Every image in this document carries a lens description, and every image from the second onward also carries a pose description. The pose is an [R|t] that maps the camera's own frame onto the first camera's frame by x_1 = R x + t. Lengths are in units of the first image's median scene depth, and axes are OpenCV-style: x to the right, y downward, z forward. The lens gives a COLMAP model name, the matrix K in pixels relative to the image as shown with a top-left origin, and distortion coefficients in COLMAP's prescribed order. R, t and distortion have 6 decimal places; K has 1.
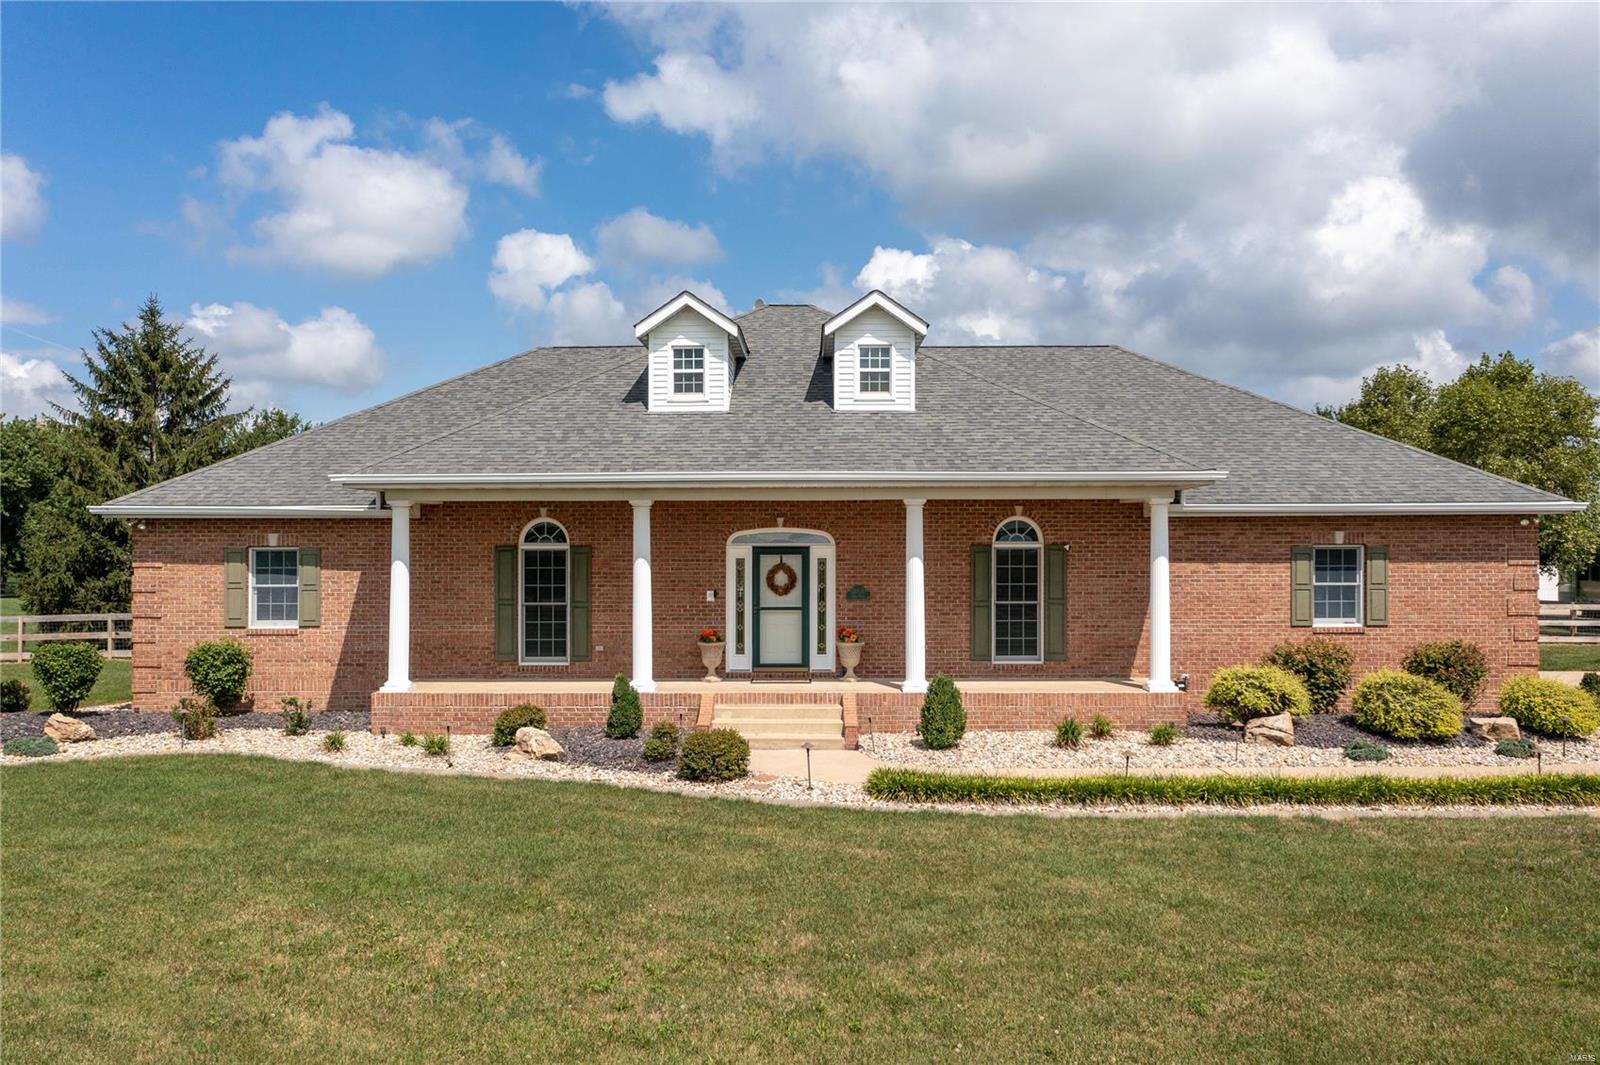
lens RADIAL K [[1291.6, 0, 819.9], [0, 1291.6, 530.8], [0, 0, 1]] dist [-0.000421, 0.001949]
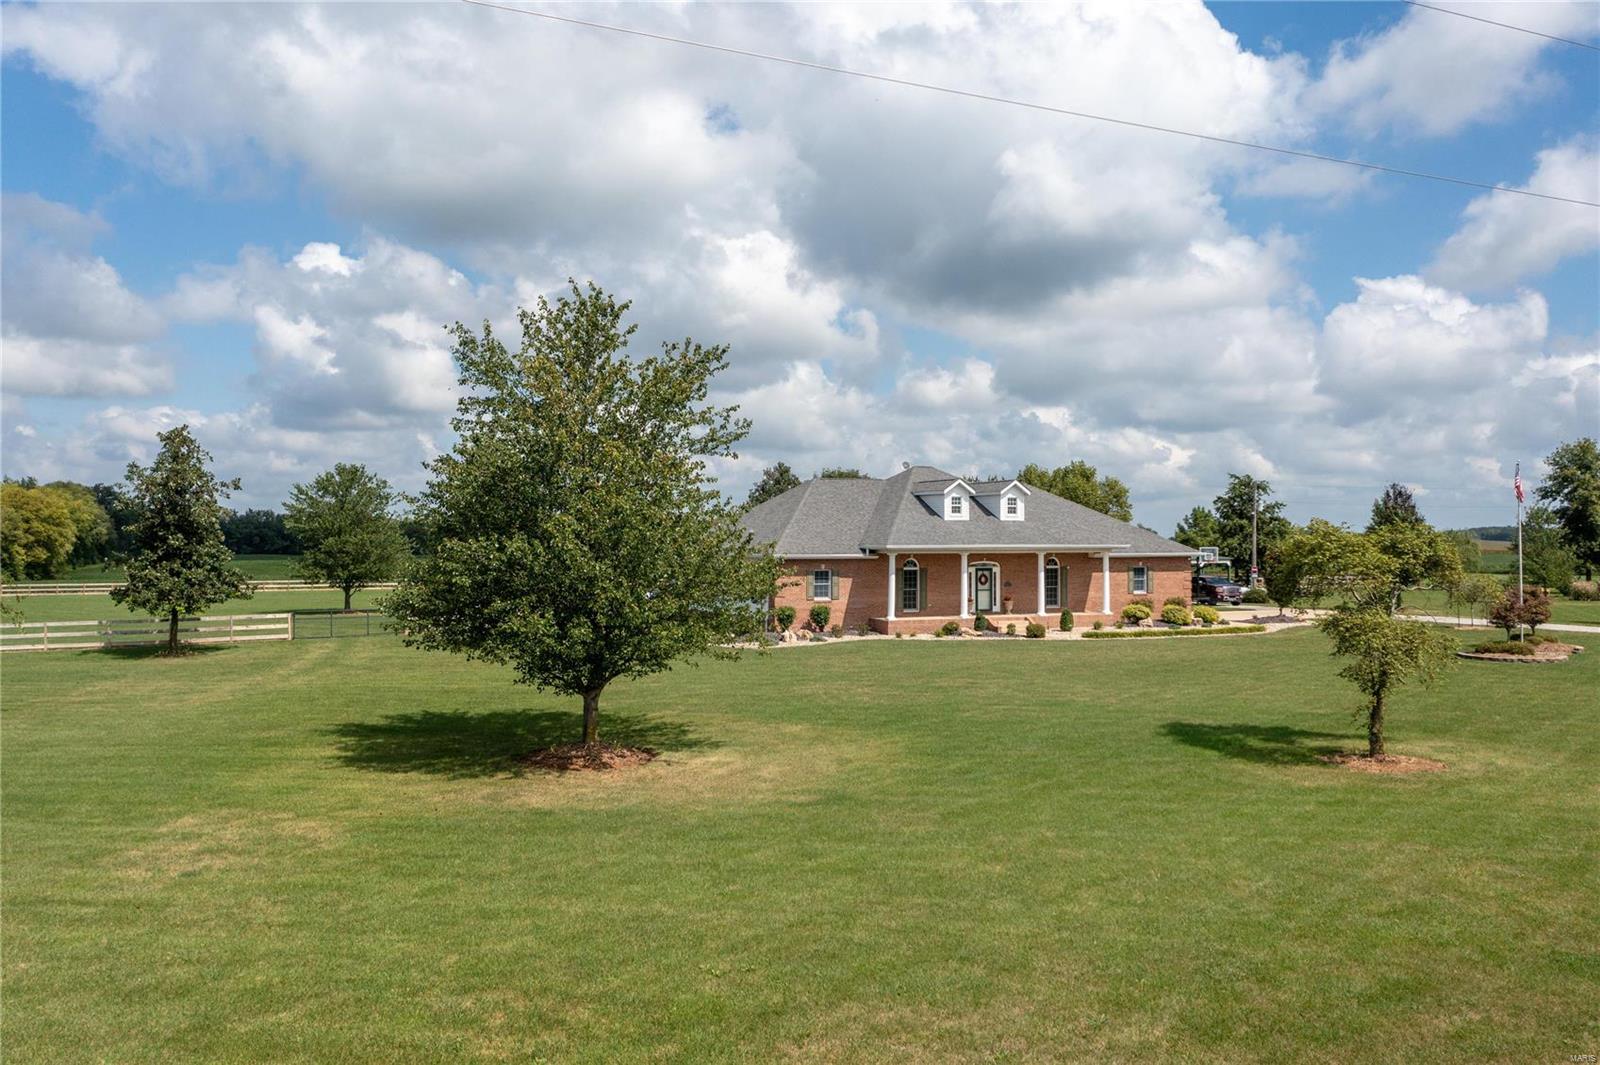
lens RADIAL K [[1259.4, 0, 800.0], [0, 1259.4, 532.5], [0, 0, 1]] dist [0.005618, 0.001406]
pose [[0.904986, 0.004673, 0.425416, -1.566865], [-0.006617, 0.999973, 0.003093, -0.071340], [-0.425390, -0.005614, 0.904993, -1.323940]]
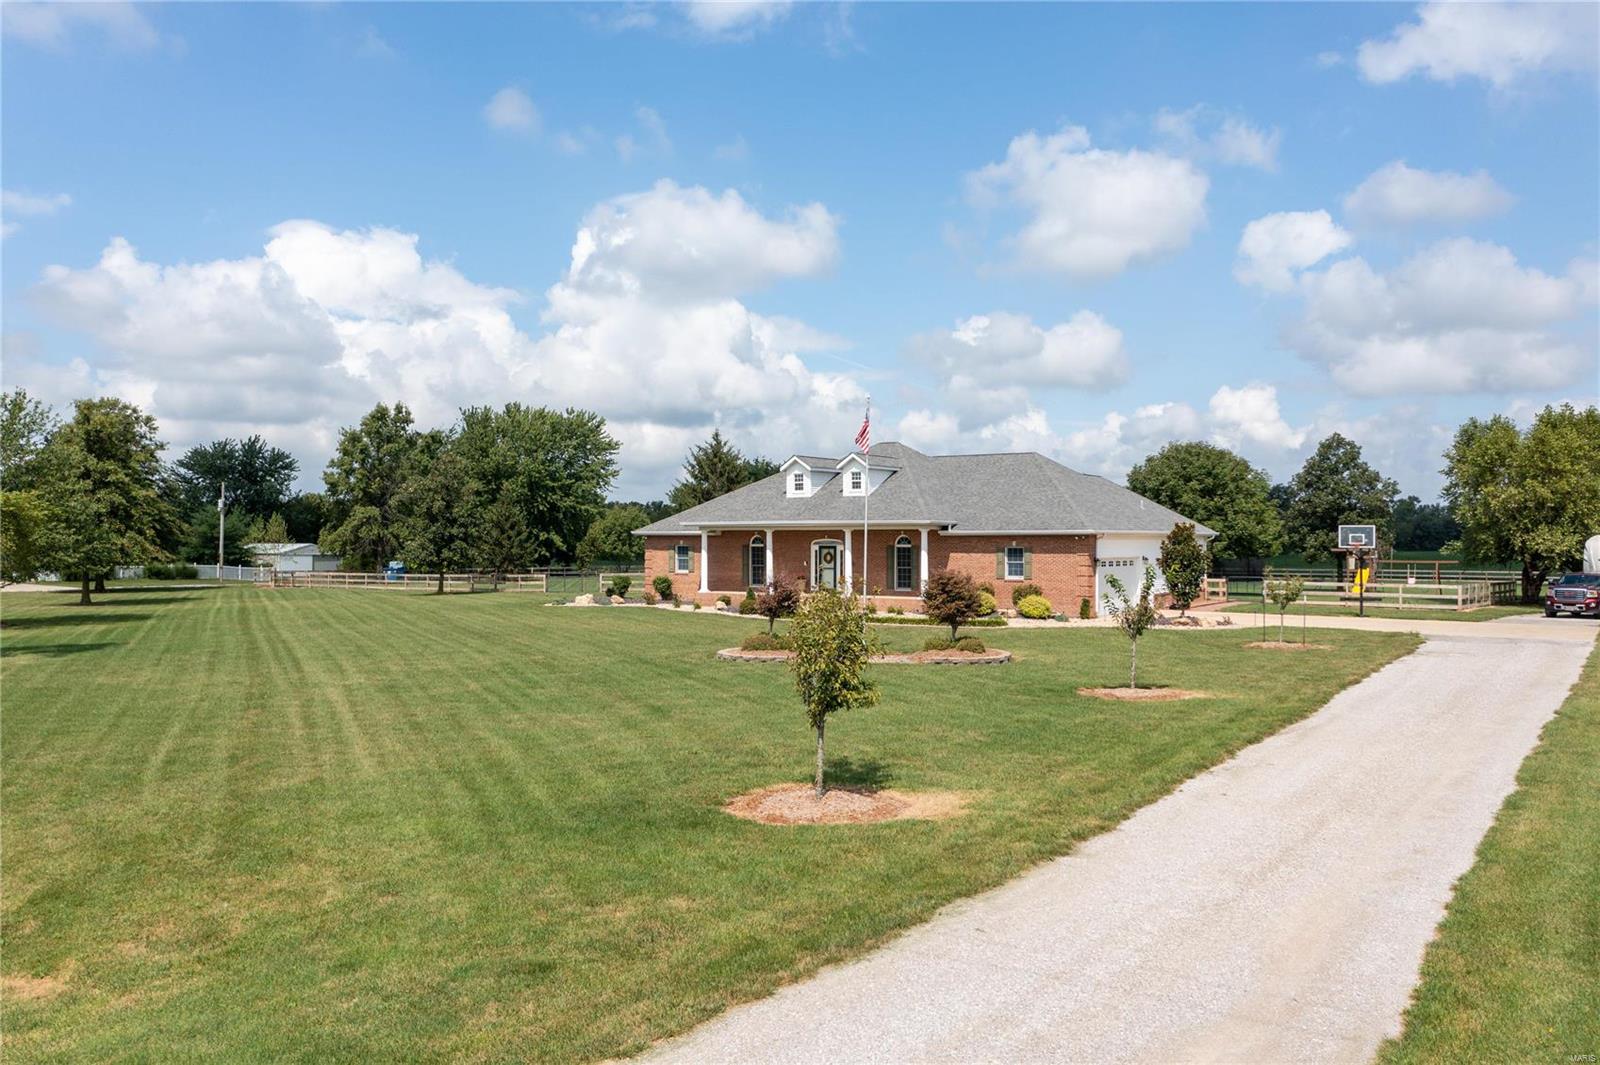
lens RADIAL K [[1316.5, 0, 800.0], [0, 1316.5, 532.5], [0, 0, 1]] dist [0.000062, 0.001038]
pose [[0.839782, 0.000448, -0.542923, 1.436367], [0.003957, 0.999968, 0.006945, -0.035829], [0.542909, -0.007980, 0.839754, -1.378137]]
